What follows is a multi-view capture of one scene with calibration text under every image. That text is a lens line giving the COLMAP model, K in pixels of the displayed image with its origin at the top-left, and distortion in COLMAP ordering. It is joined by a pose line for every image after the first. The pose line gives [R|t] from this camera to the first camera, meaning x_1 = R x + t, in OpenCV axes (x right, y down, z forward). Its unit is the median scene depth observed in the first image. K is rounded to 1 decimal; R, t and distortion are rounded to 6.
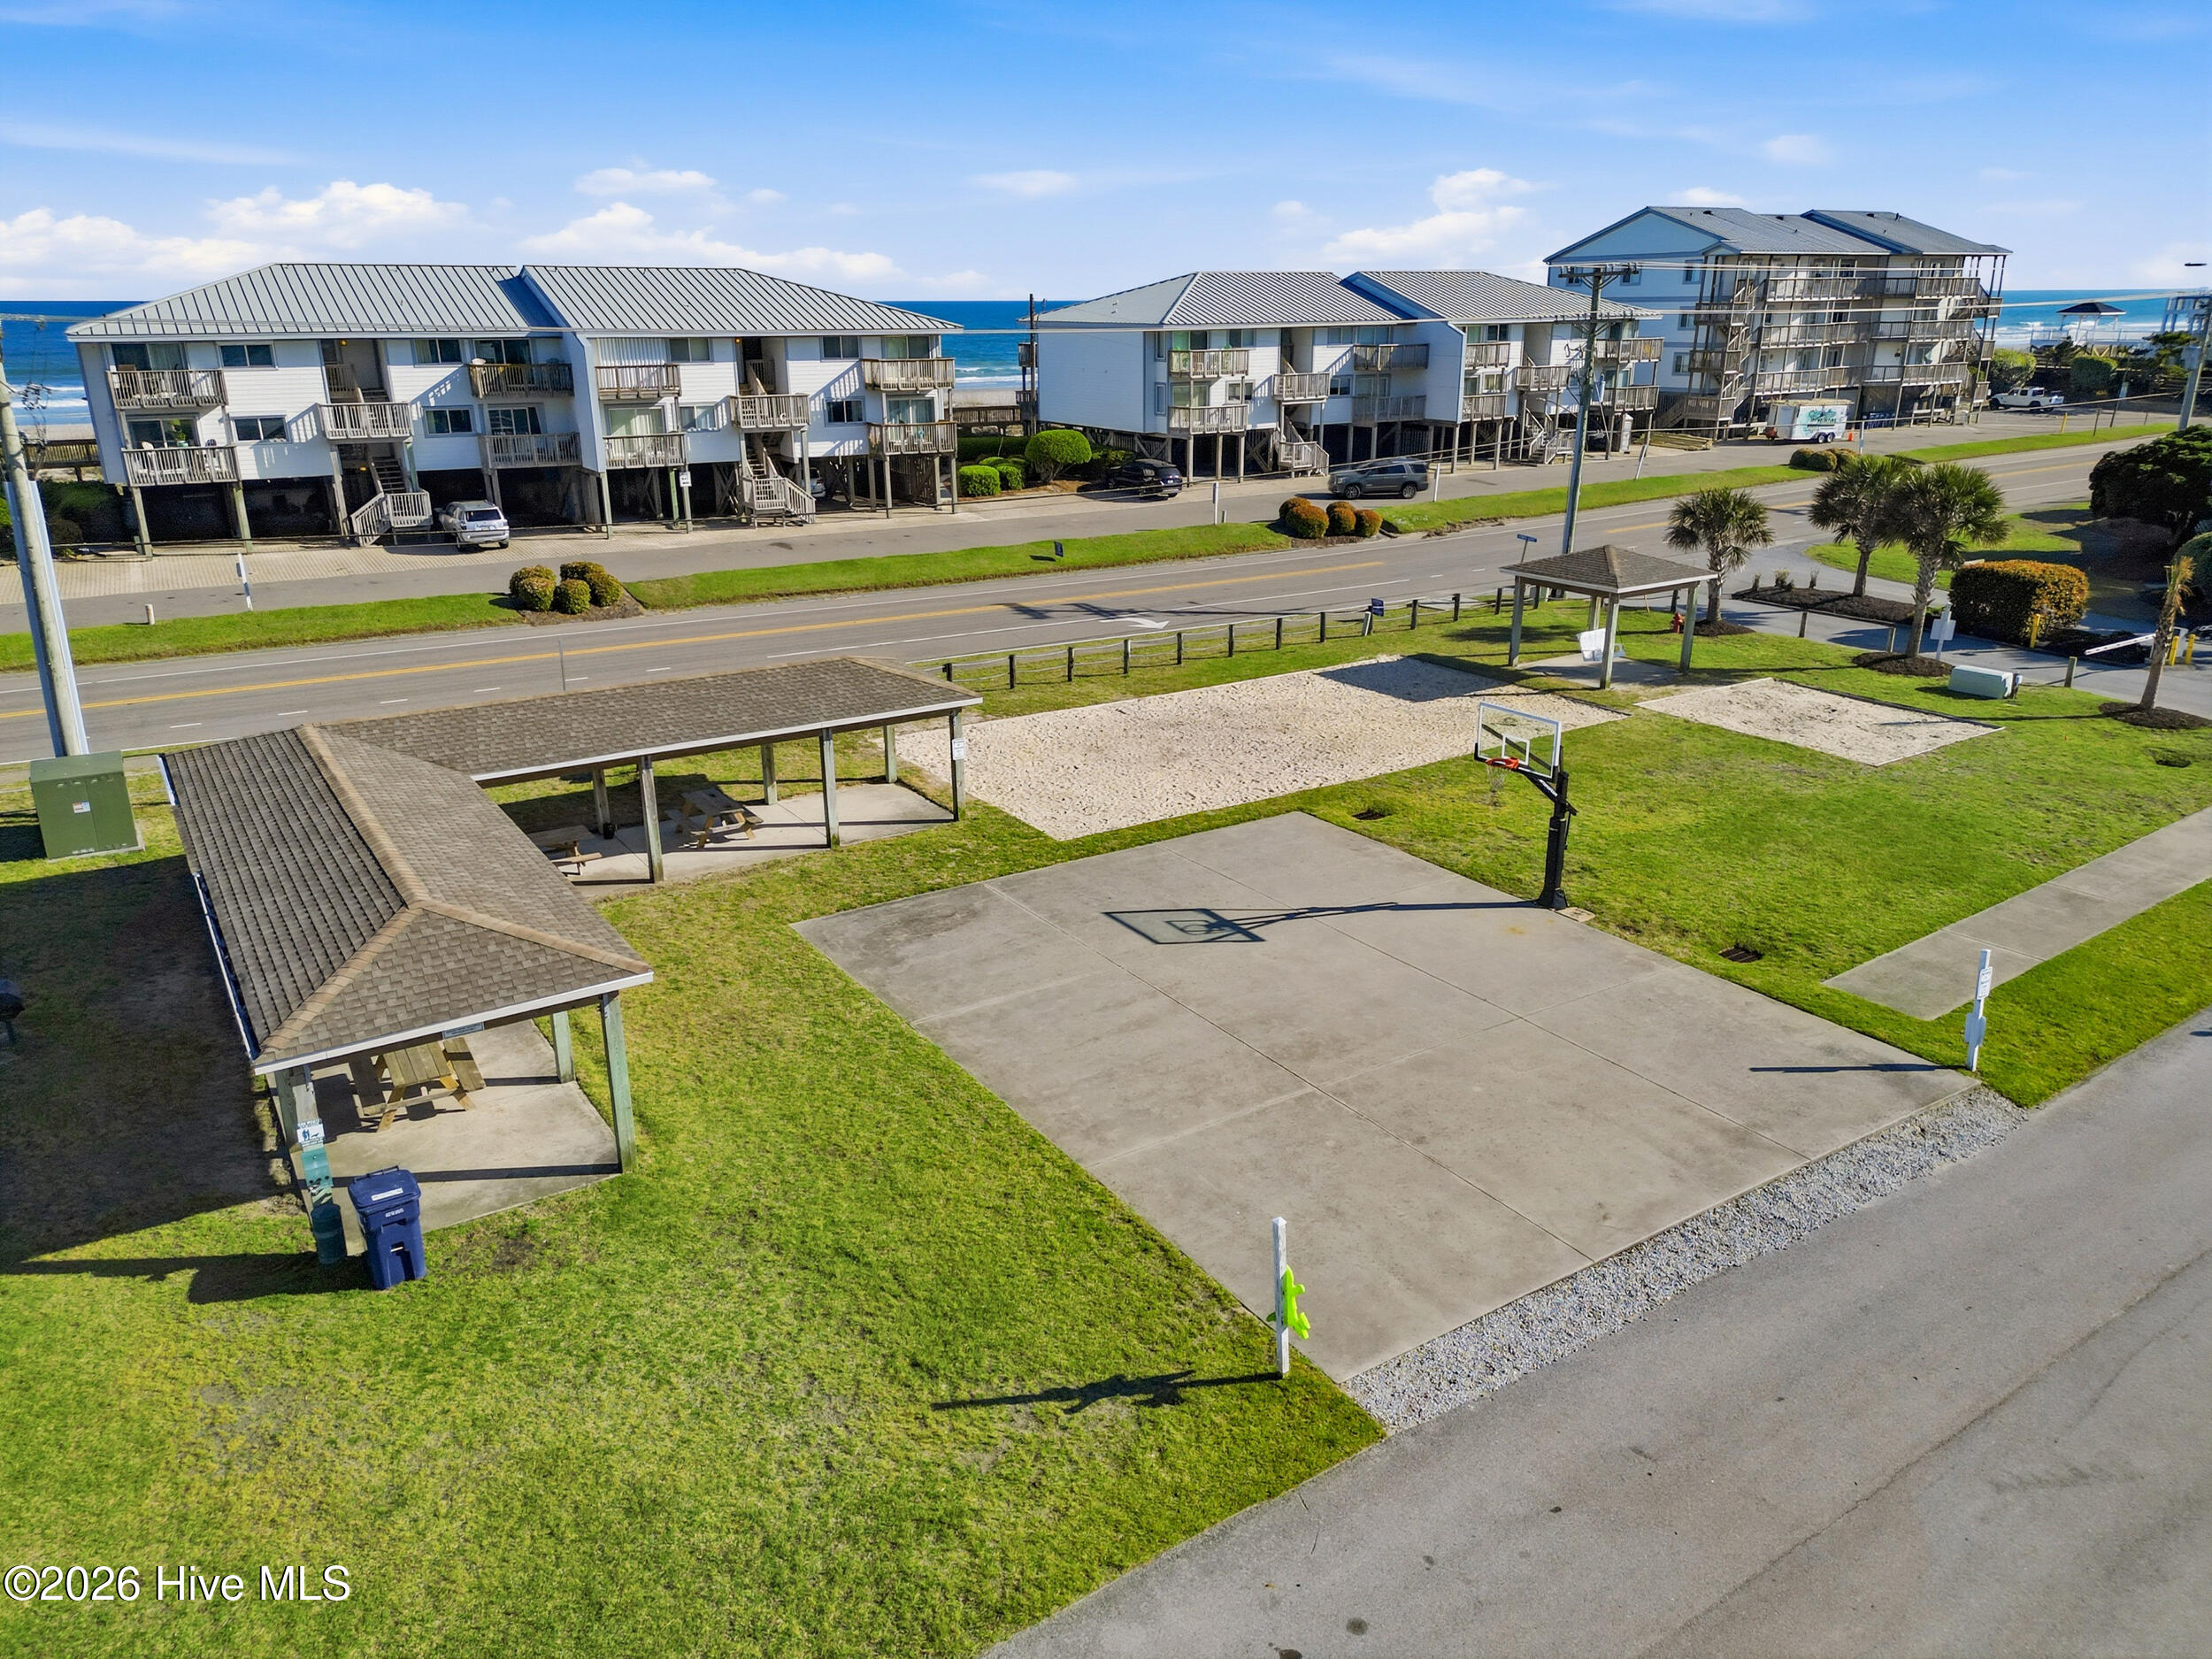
lens RADIAL K [[1552.7, 0, 1120.0], [0, 1552.7, 828.6], [0, 0, 1]] dist [0.054503, -0.036641]
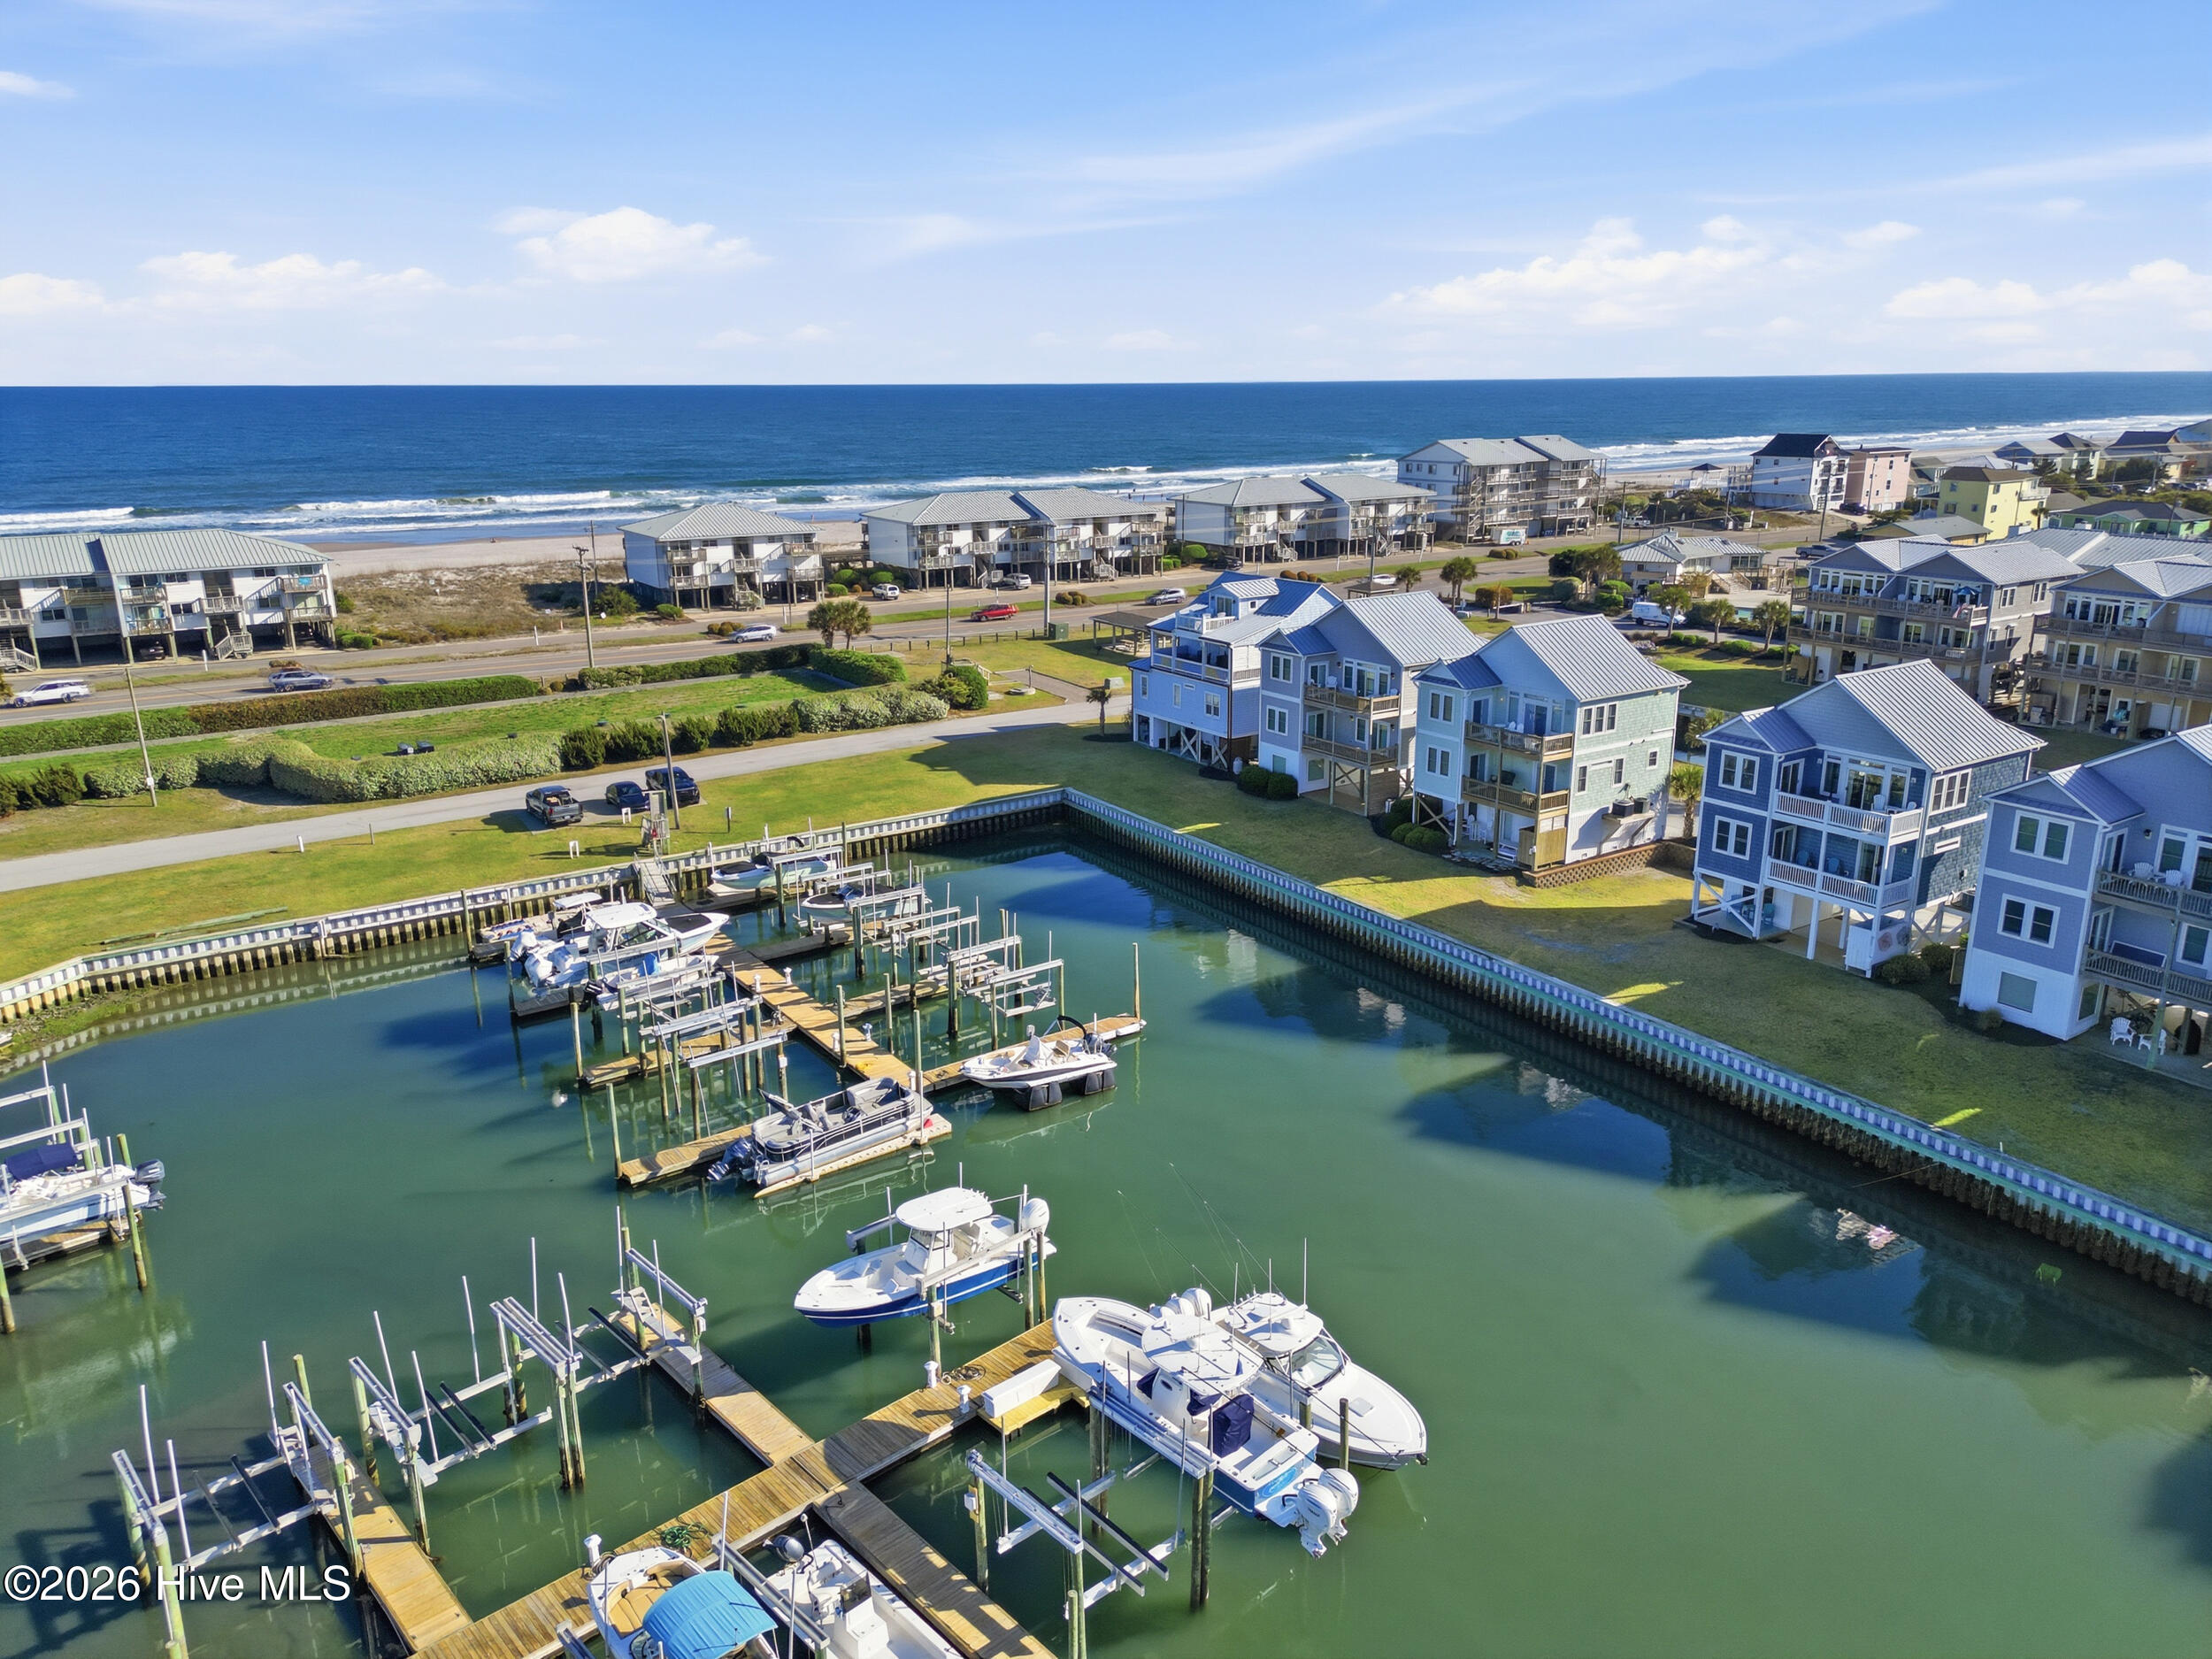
lens RADIAL K [[1552.7, 0, 1123.8], [0, 1552.7, 832.8], [0, 0, 1]] dist [0.054503, -0.036641]
pose [[0.999798, -0.009142, 0.017924, -0.192275], [0.009933, 0.998958, -0.044542, 0.315250], [-0.017498, 0.044711, 0.998847, -1.461526]]
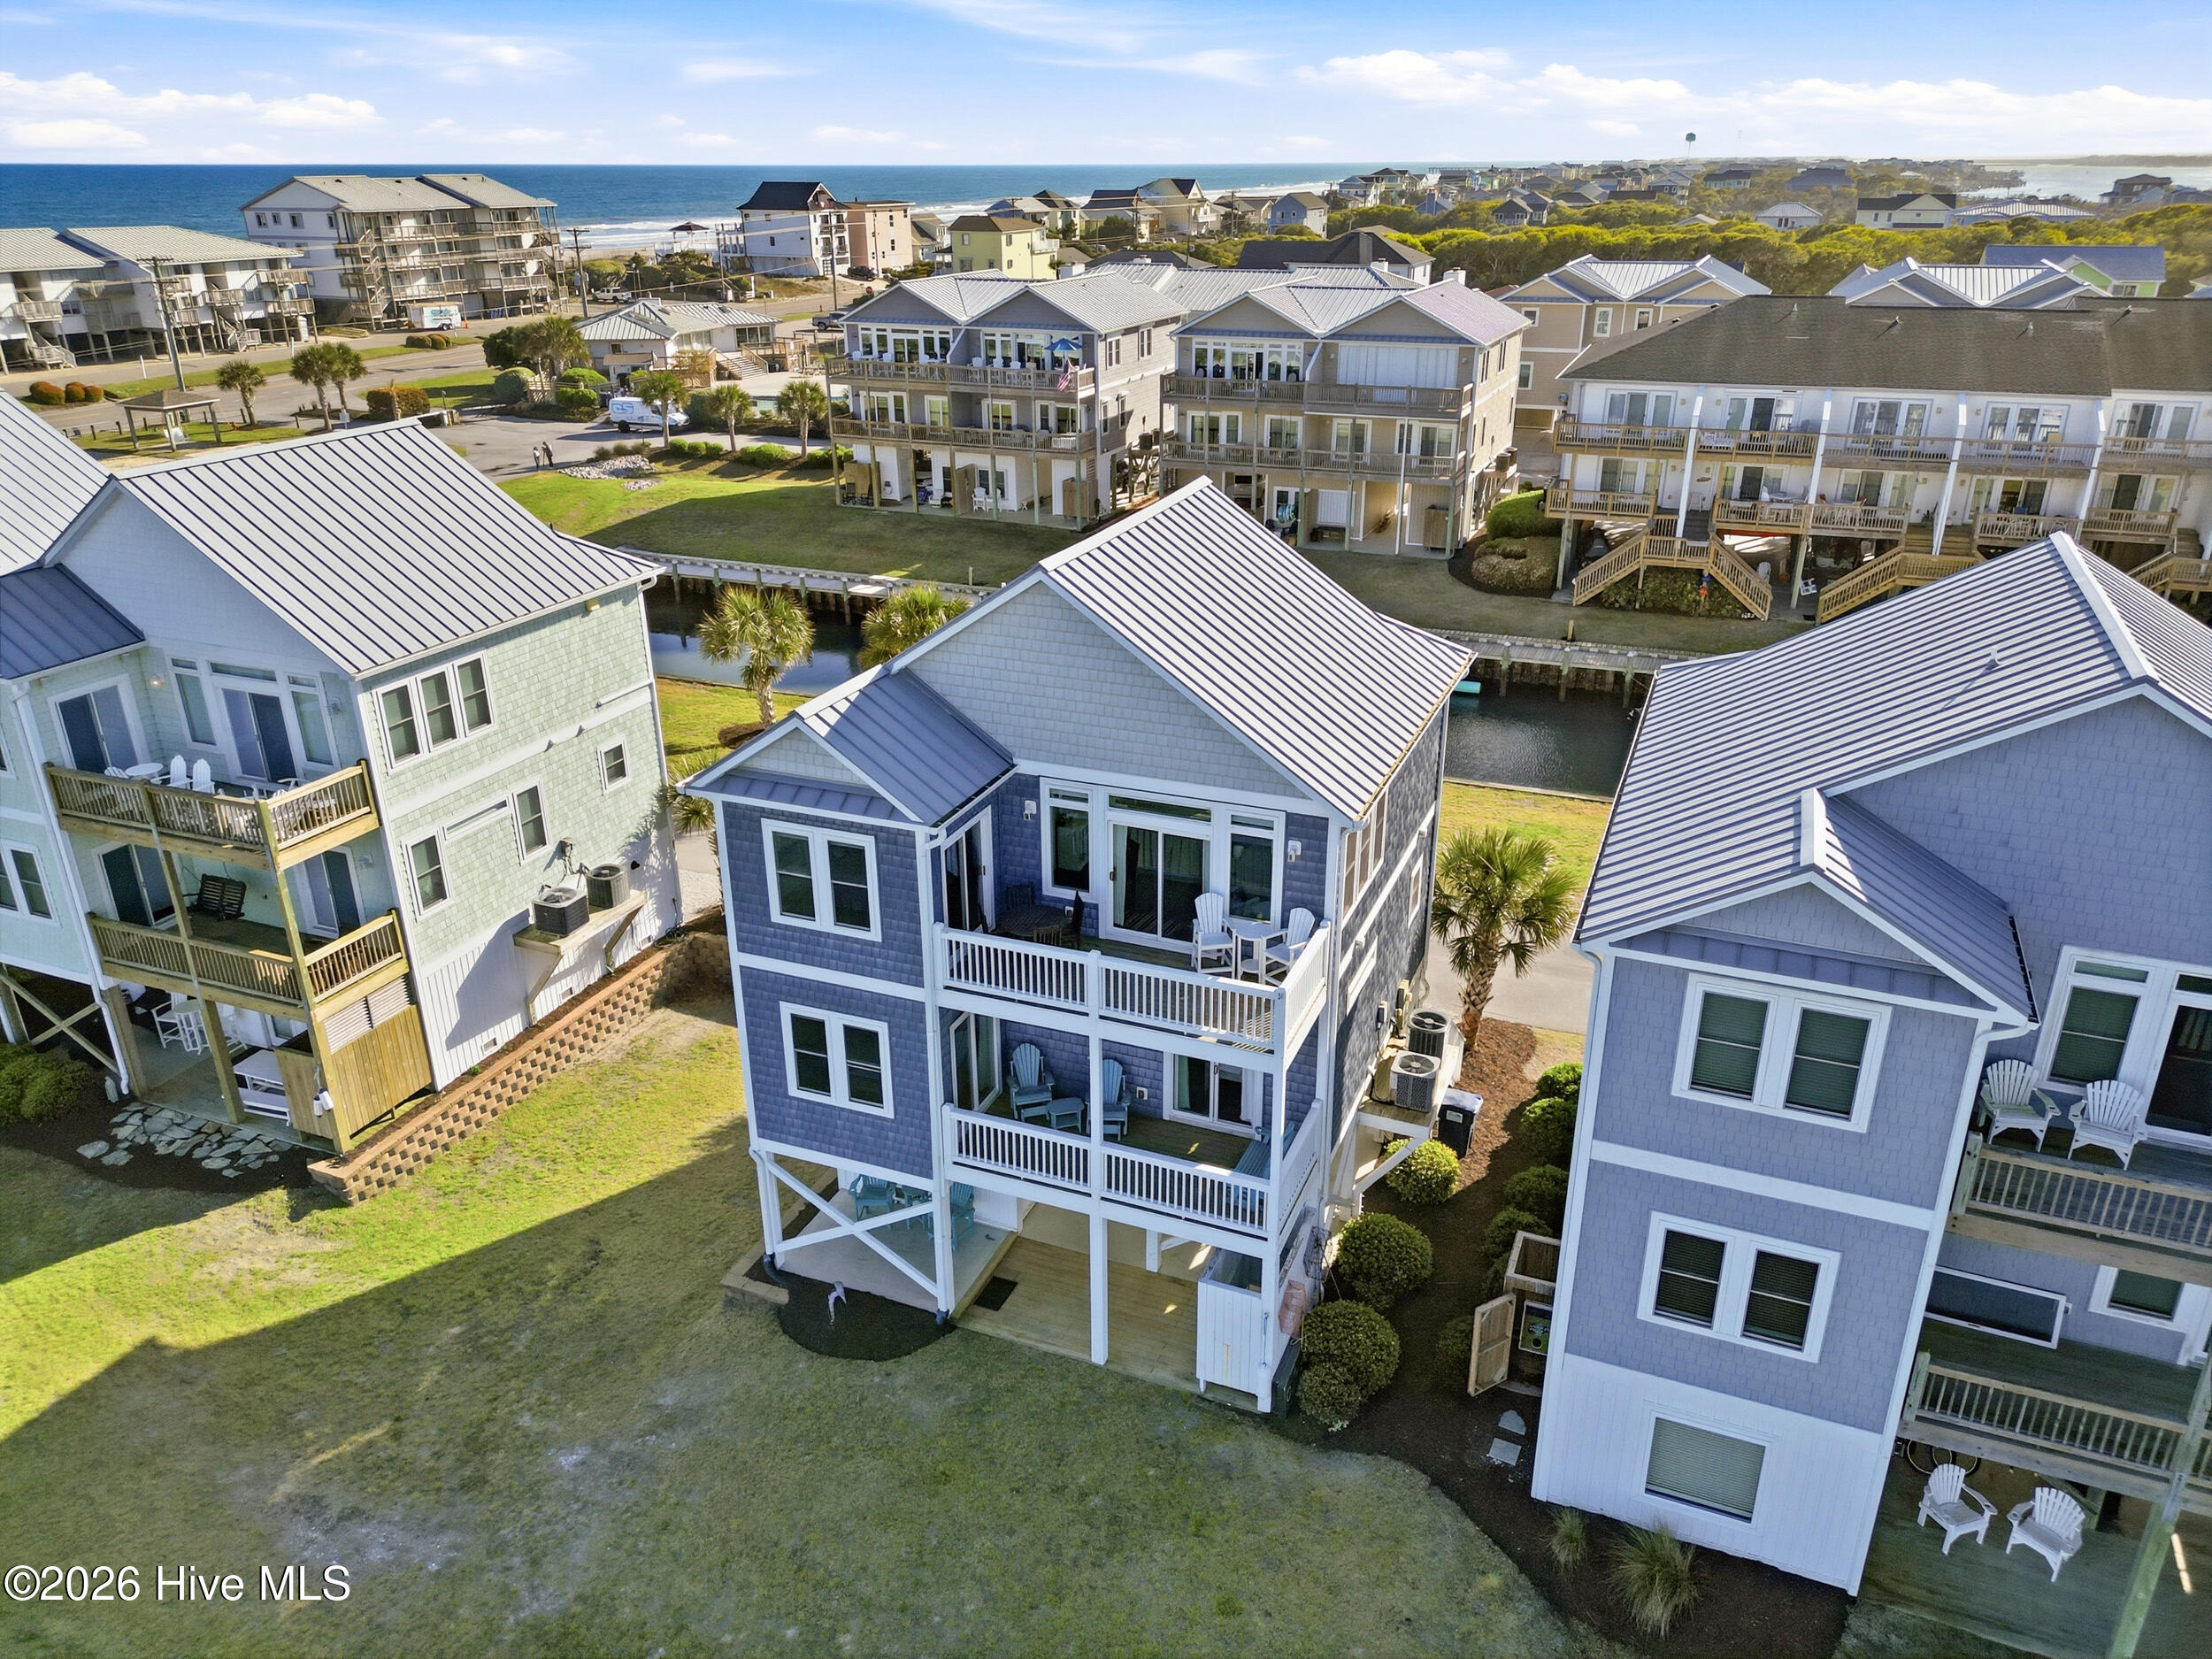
lens RADIAL K [[1552.7, 0, 1102.1], [0, 1552.7, 843.5], [0, 0, 1]] dist [0.054503, -0.036641]
pose [[0.825060, -0.226709, 0.517571, 0.053646], [0.184073, 0.973854, 0.133140, 0.214793], [-0.534222, -0.014578, 0.845219, -0.887619]]
